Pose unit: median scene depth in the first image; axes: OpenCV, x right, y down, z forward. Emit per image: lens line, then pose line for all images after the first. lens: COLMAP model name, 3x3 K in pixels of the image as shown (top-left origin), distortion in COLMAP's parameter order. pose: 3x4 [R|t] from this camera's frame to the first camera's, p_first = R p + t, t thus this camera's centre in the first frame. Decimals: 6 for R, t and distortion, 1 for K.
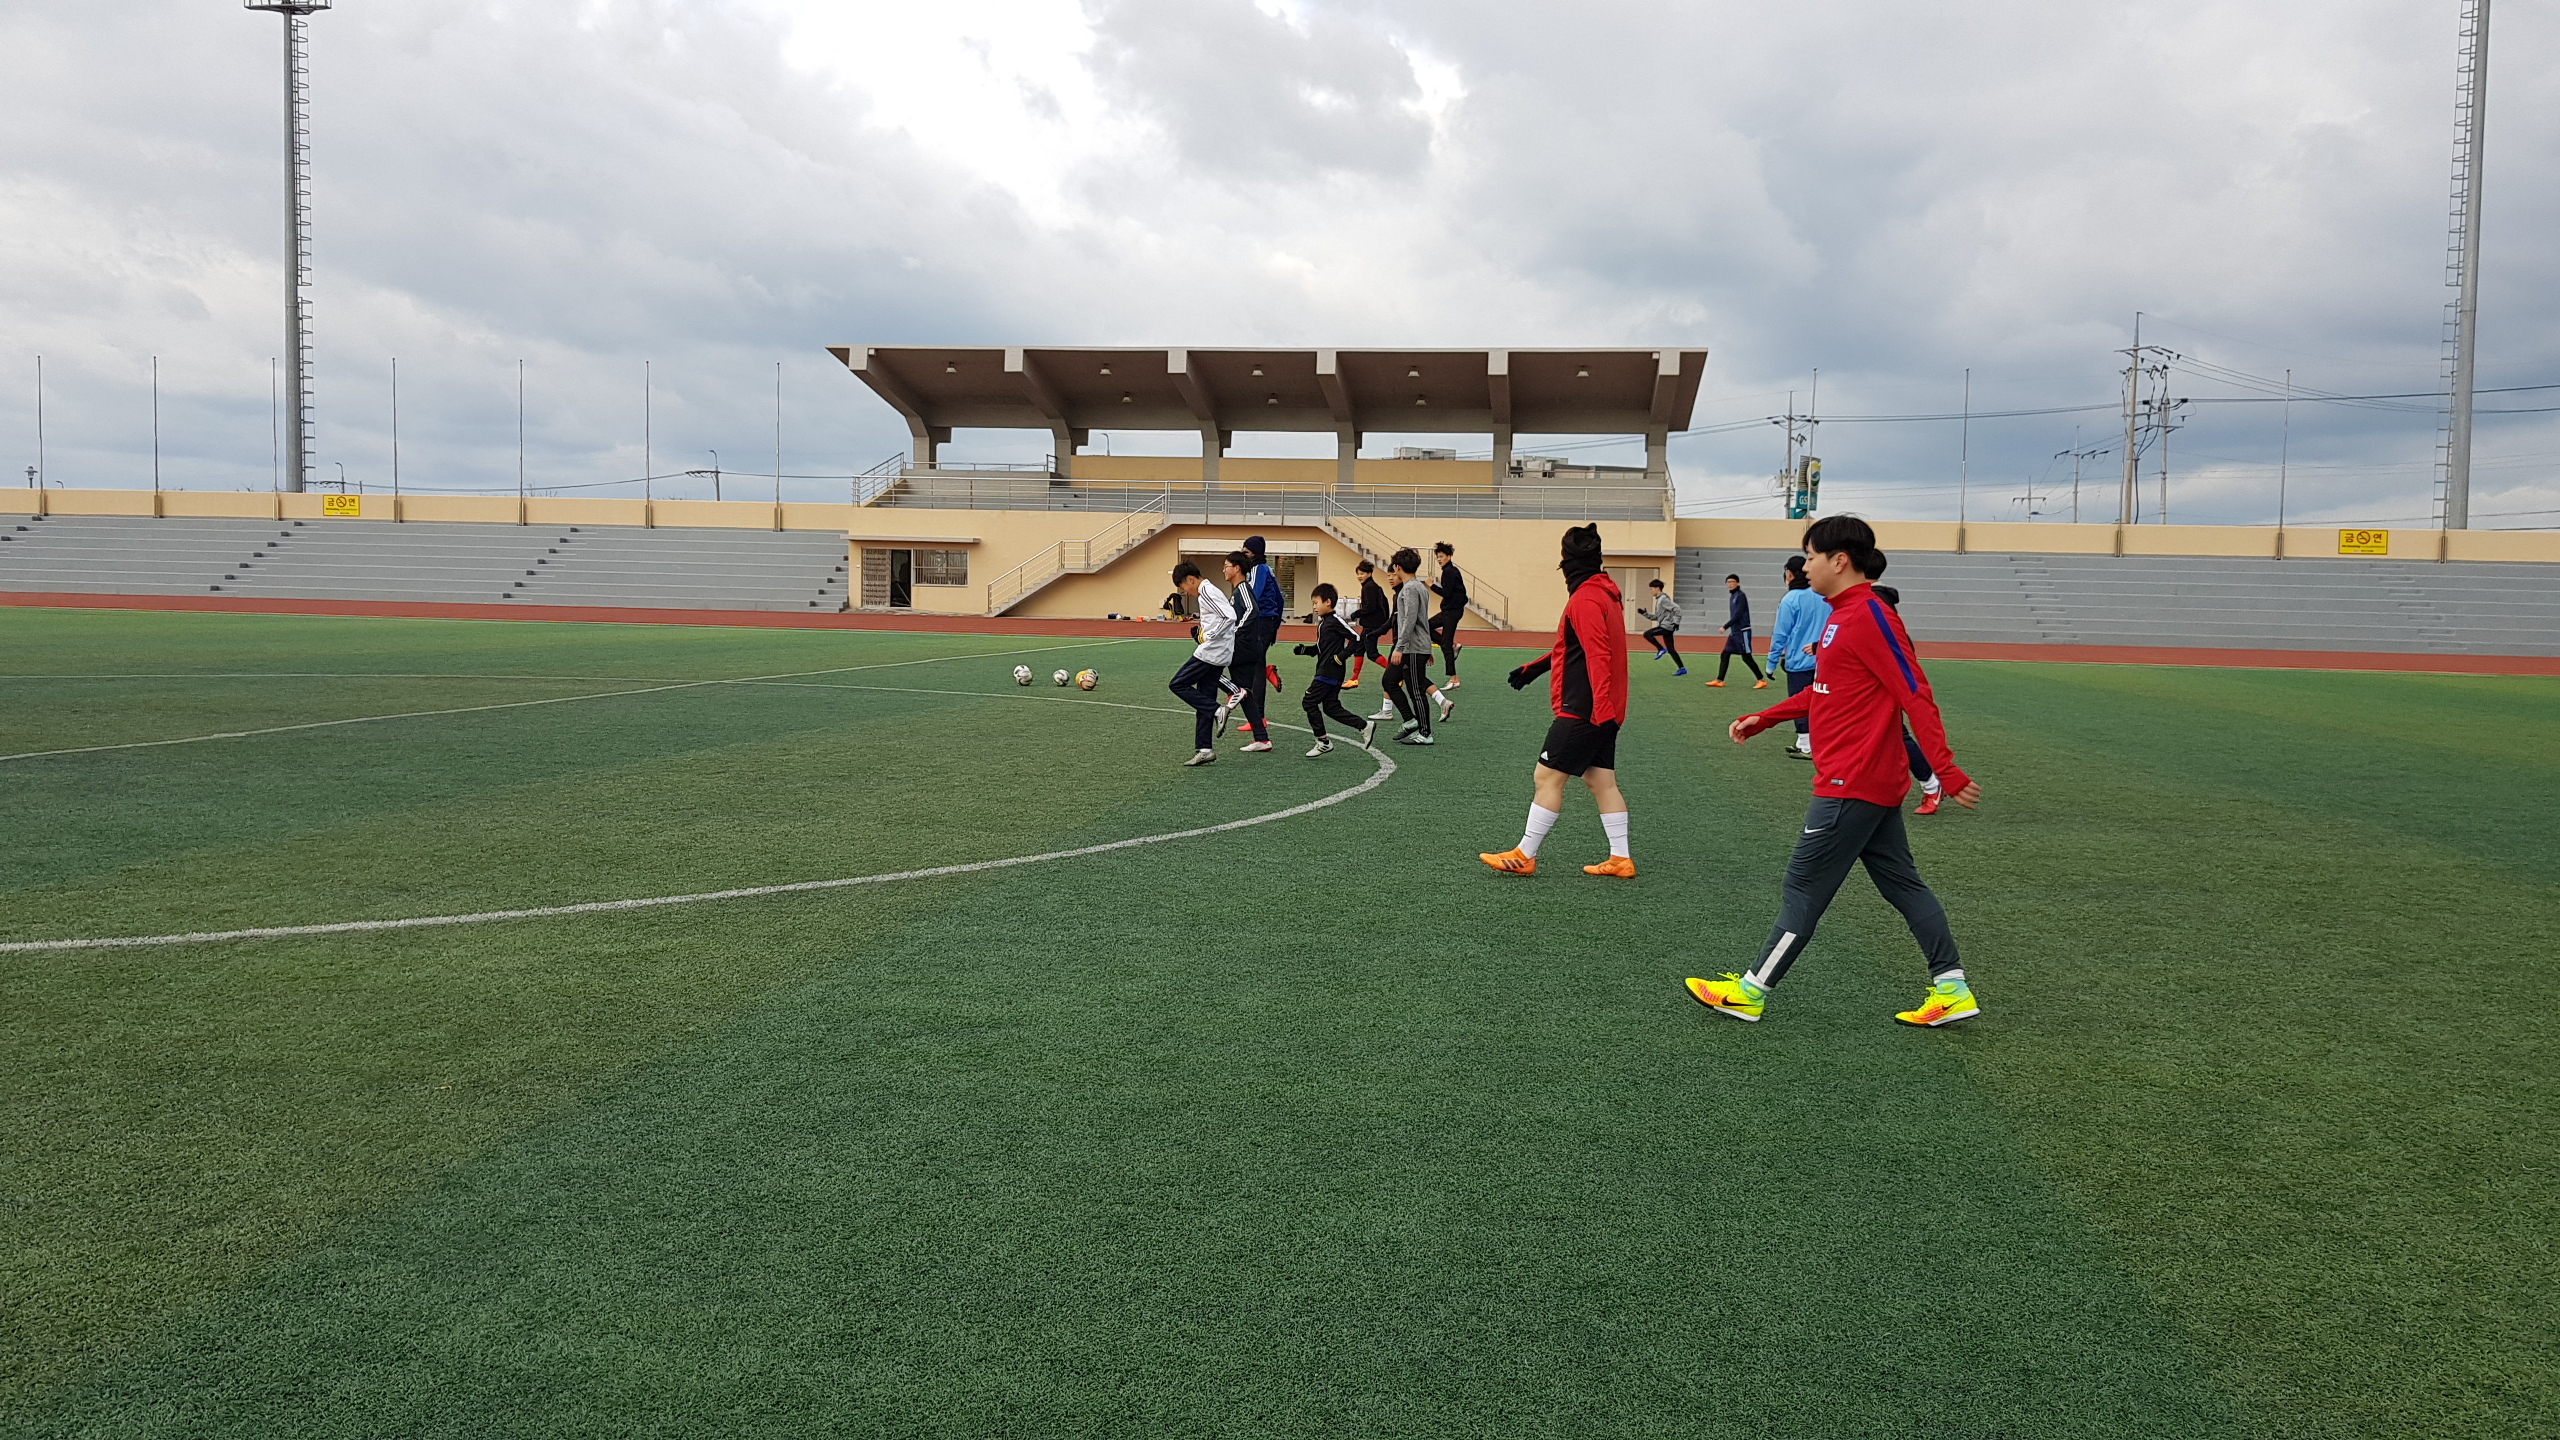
lens RADIAL K [[1901.9, 0, 1252.4], [0, 1901.9, 712.3], [0, 0, 1]] dist [0.094123, -0.141165]
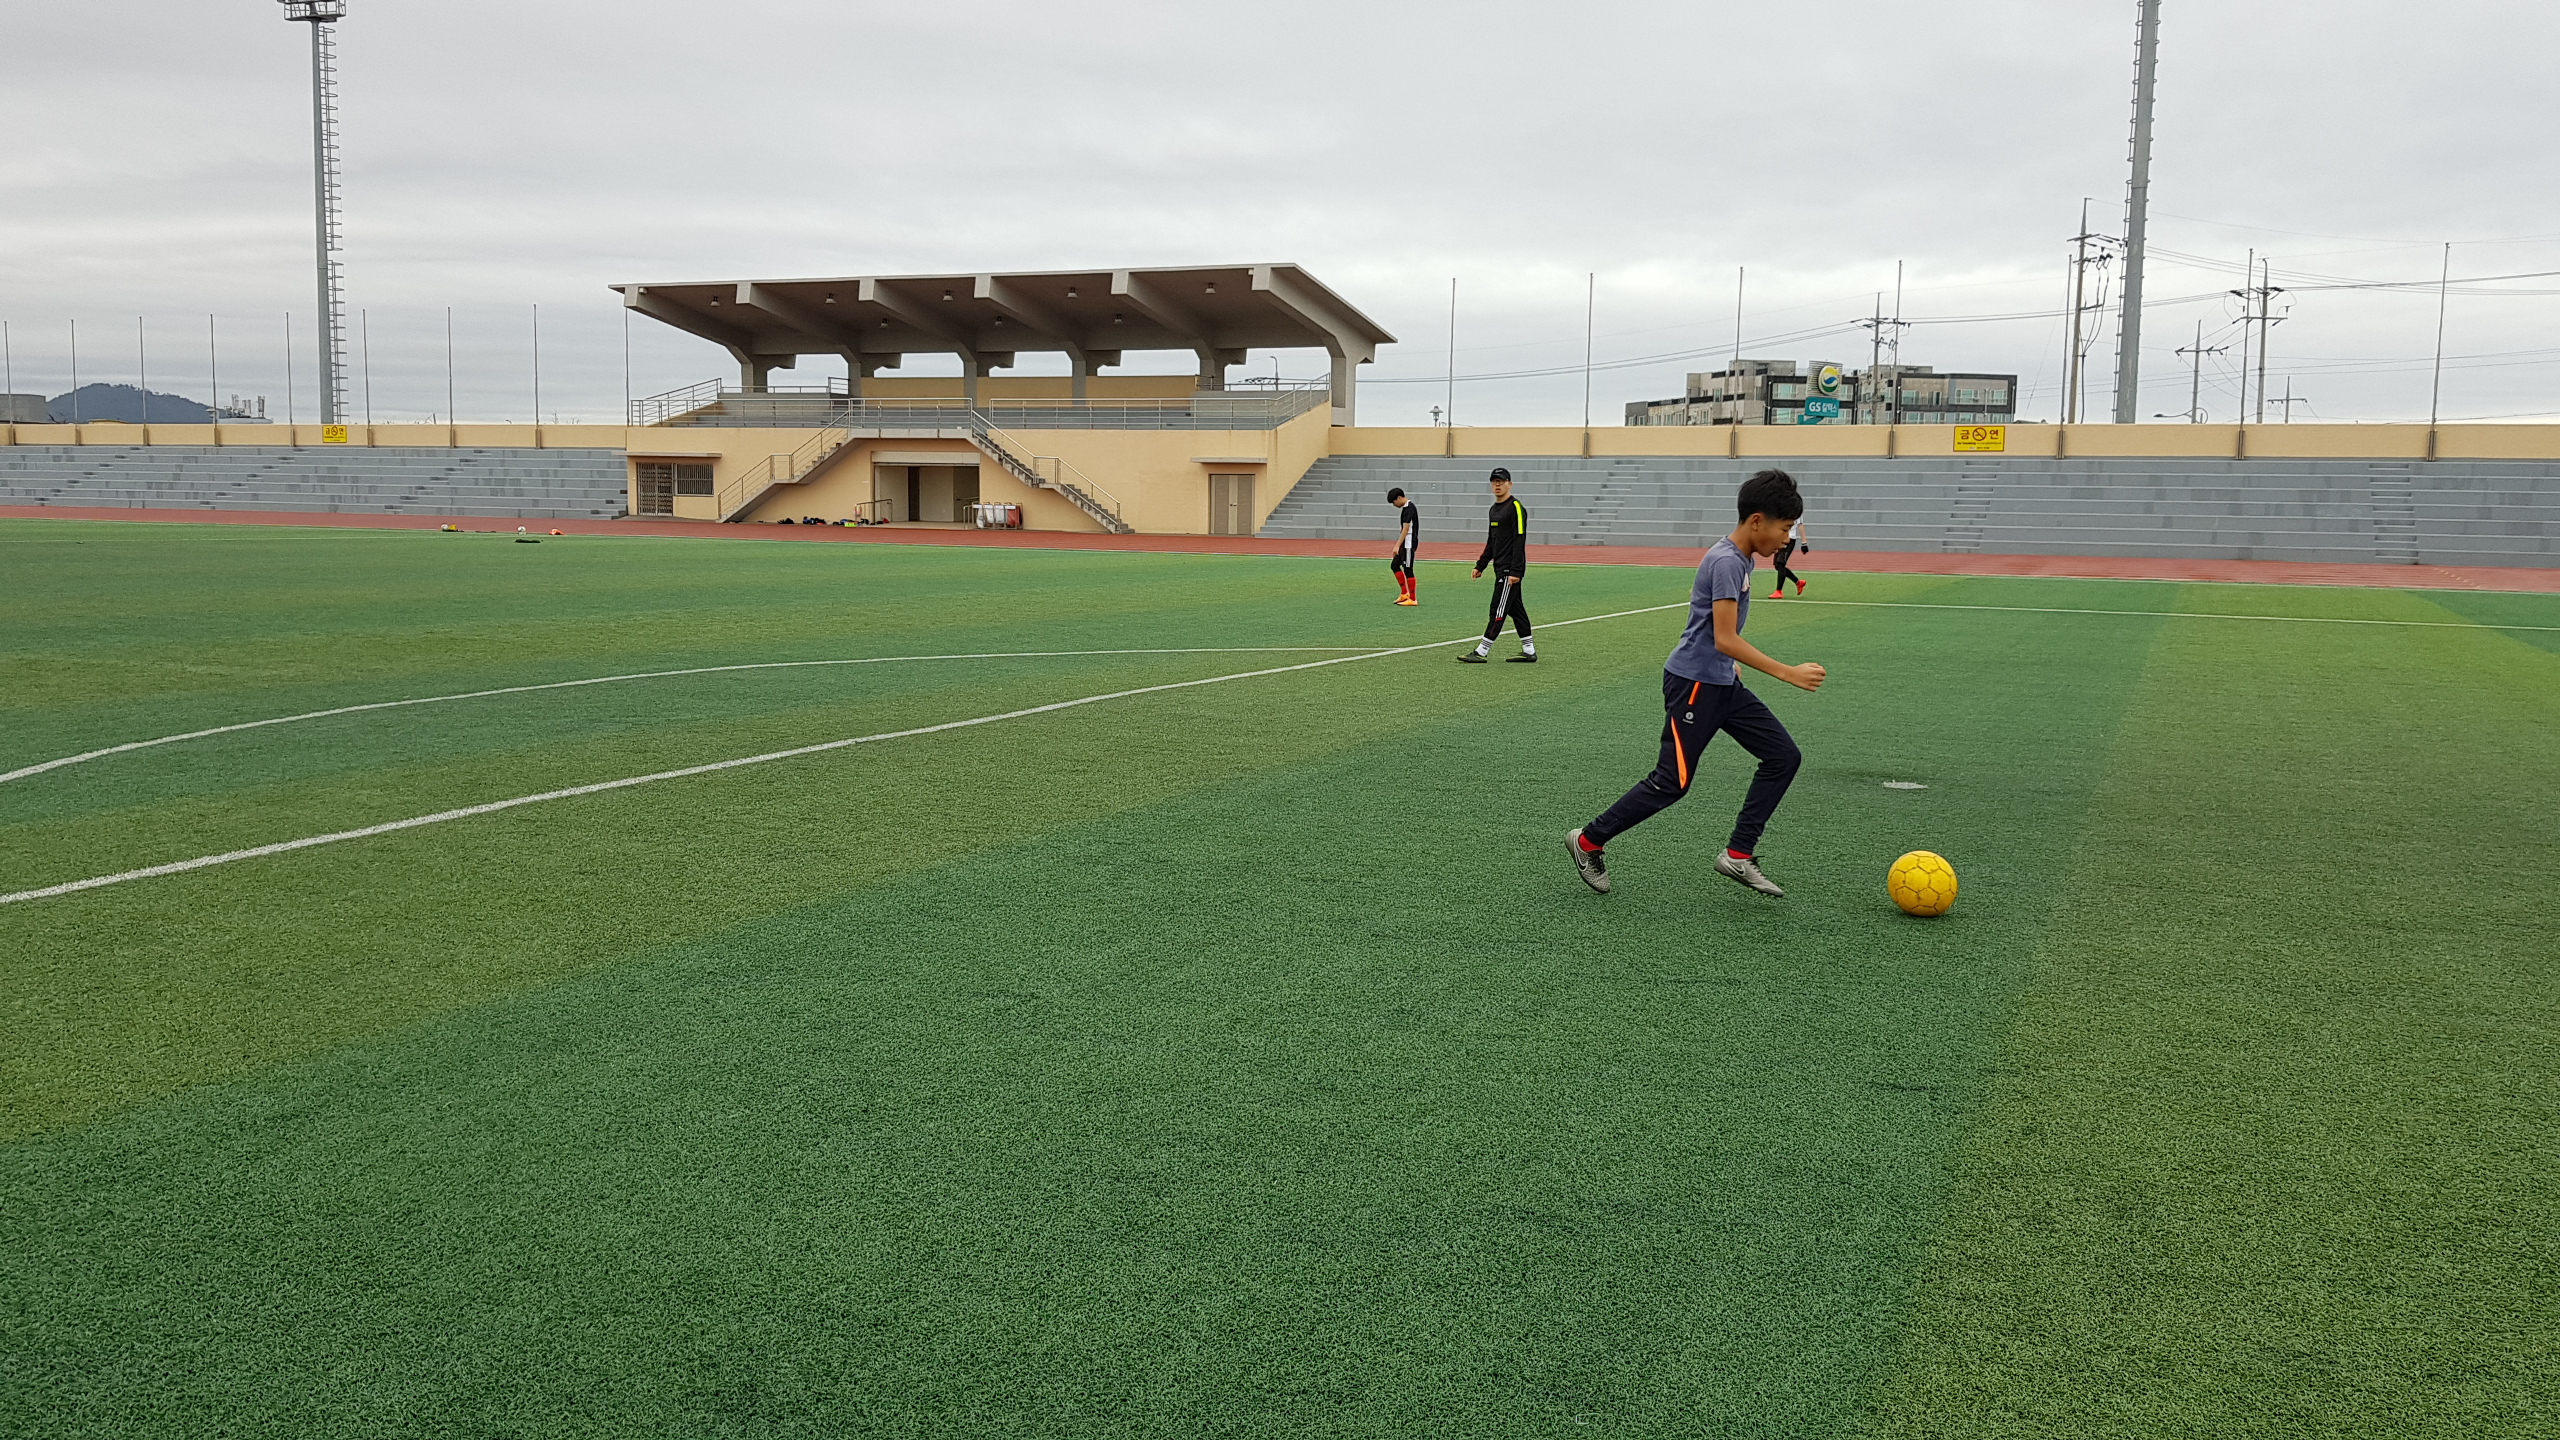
lens RADIAL K [[1999.9, 0, 1290.2], [0, 1999.9, 685.6], [0, 0, 1]] dist [0.094770, -0.163117]
pose [[0.962269, 0.017488, -0.271537, 0.701215], [-0.011669, 0.999667, 0.023027, 0.020287], [0.271849, -0.018989, 0.962153, -0.077605]]
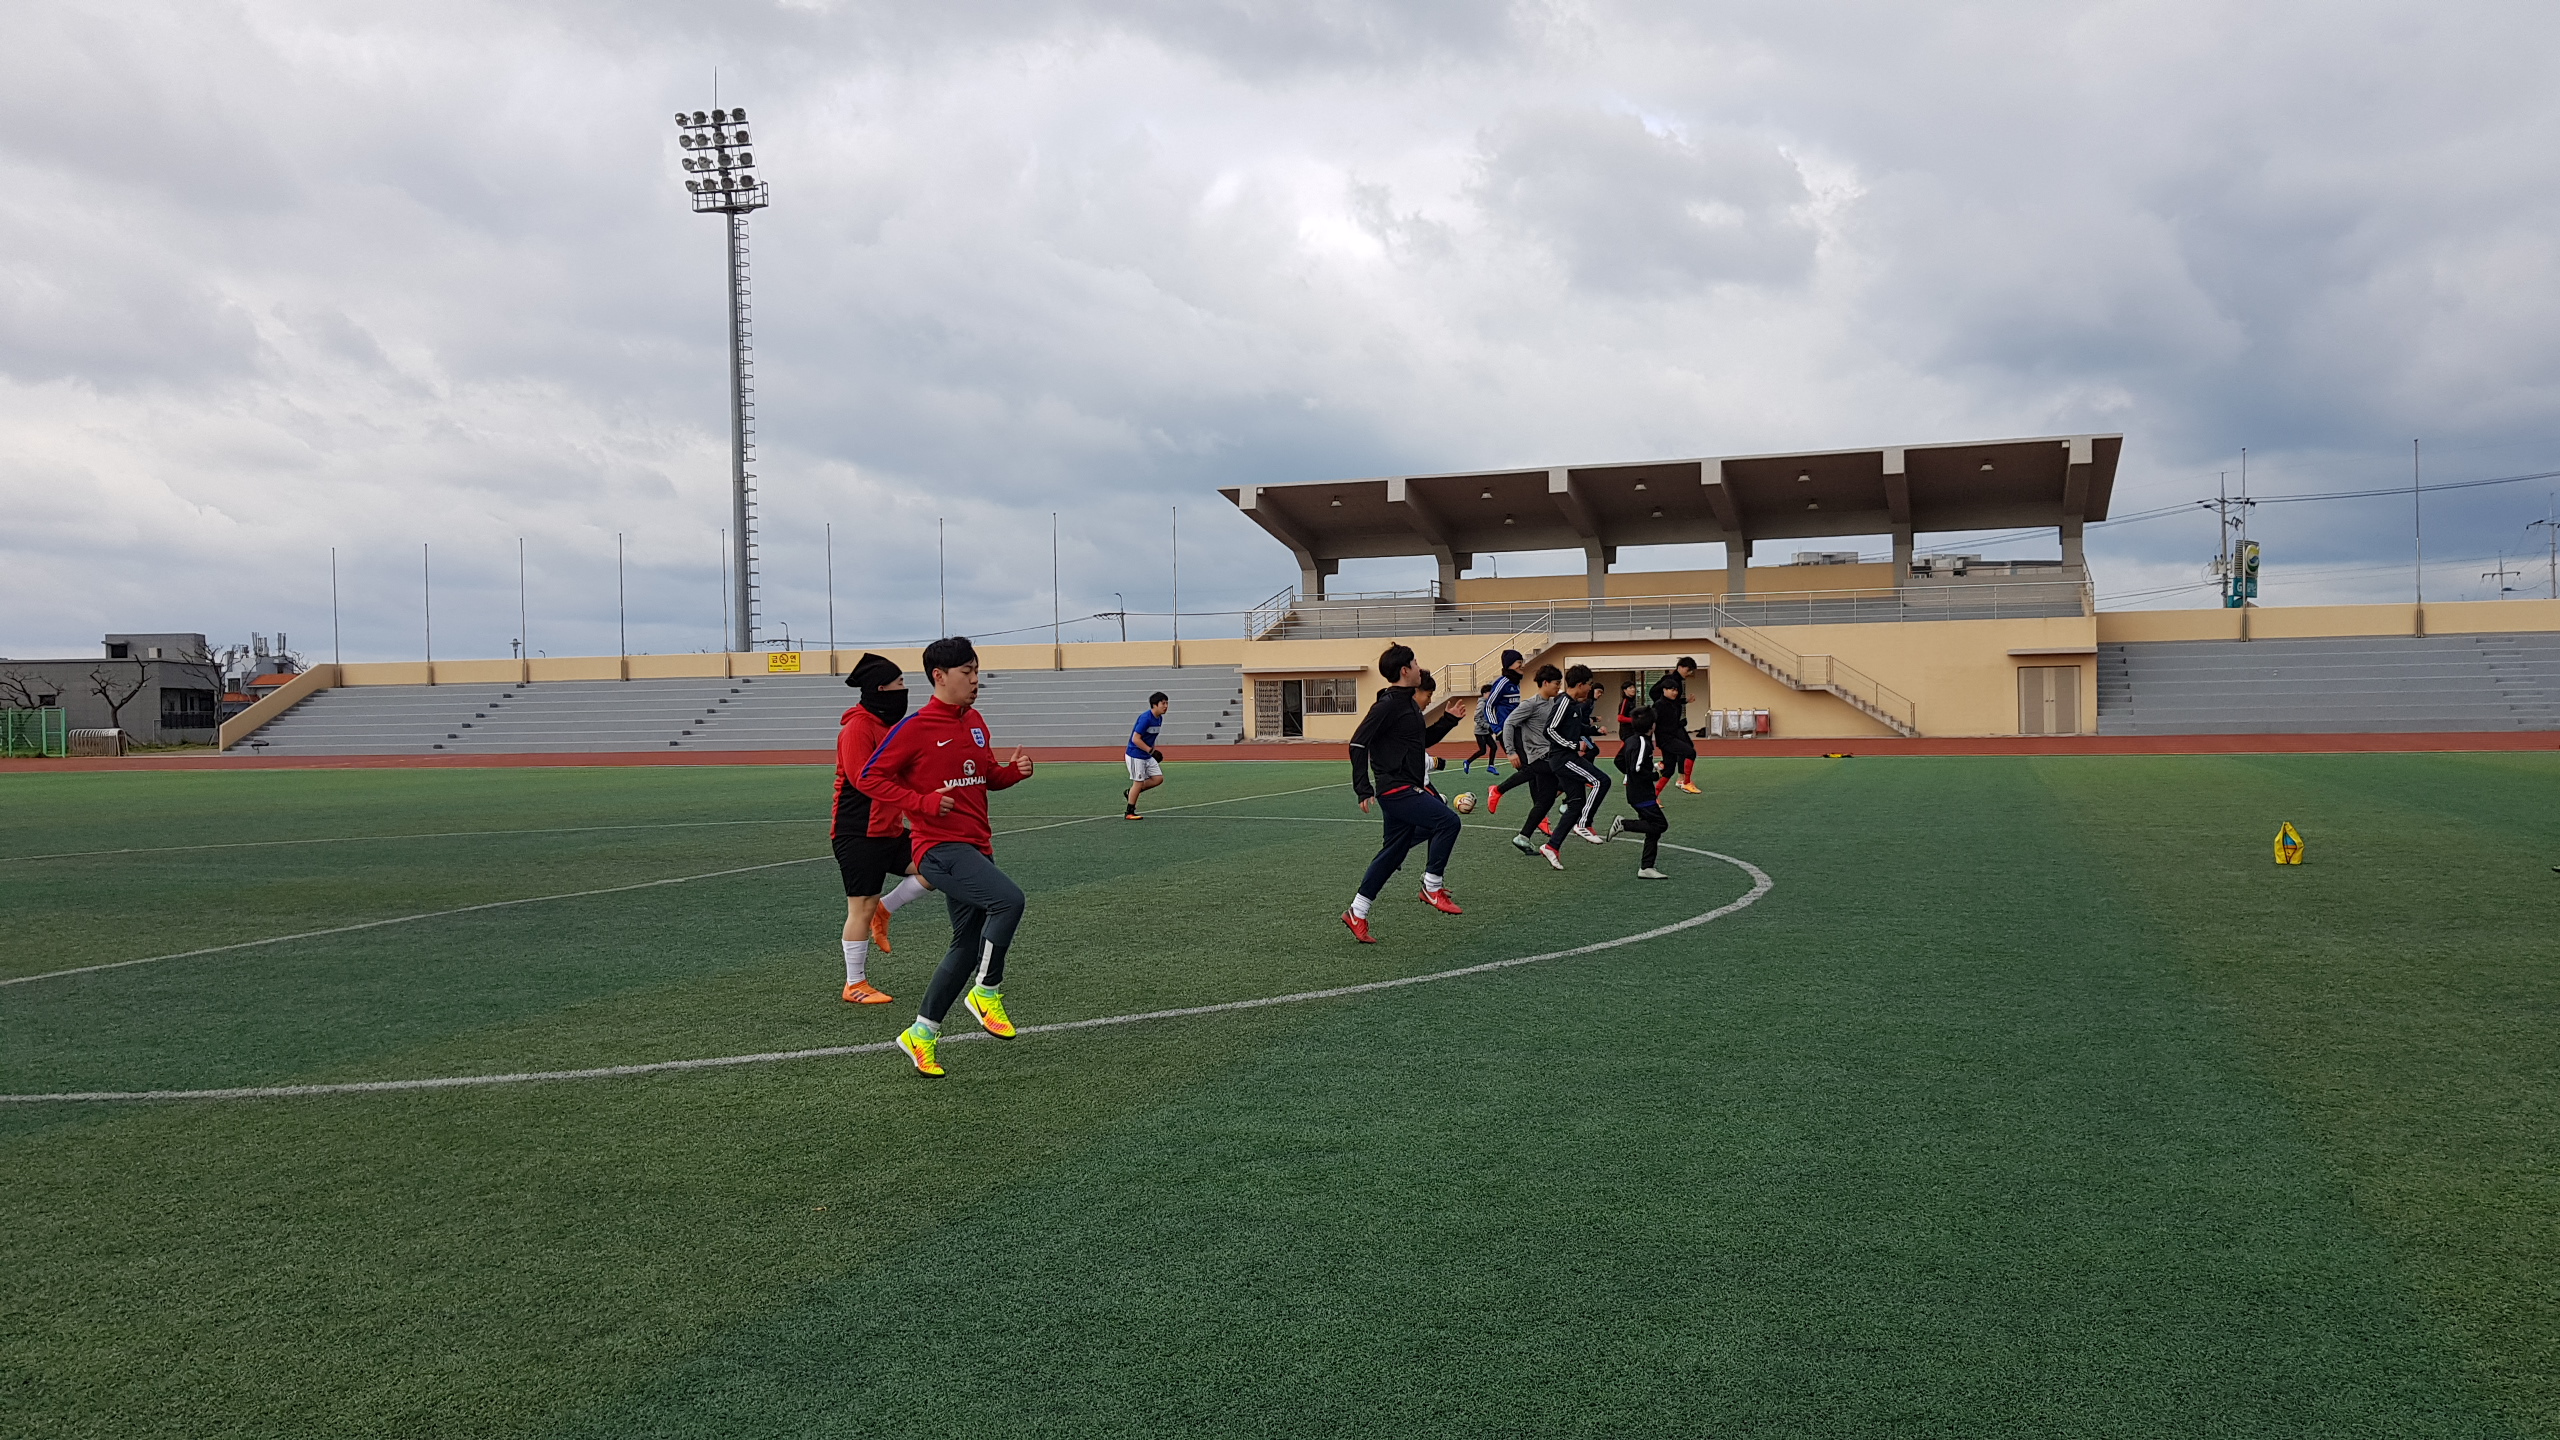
lens RADIAL K [[1908.3, 0, 1332.6], [0, 1908.3, 726.3], [0, 0, 1]] dist [0.113004, -0.206788]
pose [[0.985821, -0.038014, -0.163439, 0.004826], [0.028755, 0.997864, -0.058652, -0.000200], [0.165320, 0.053120, 0.984808, -0.002521]]
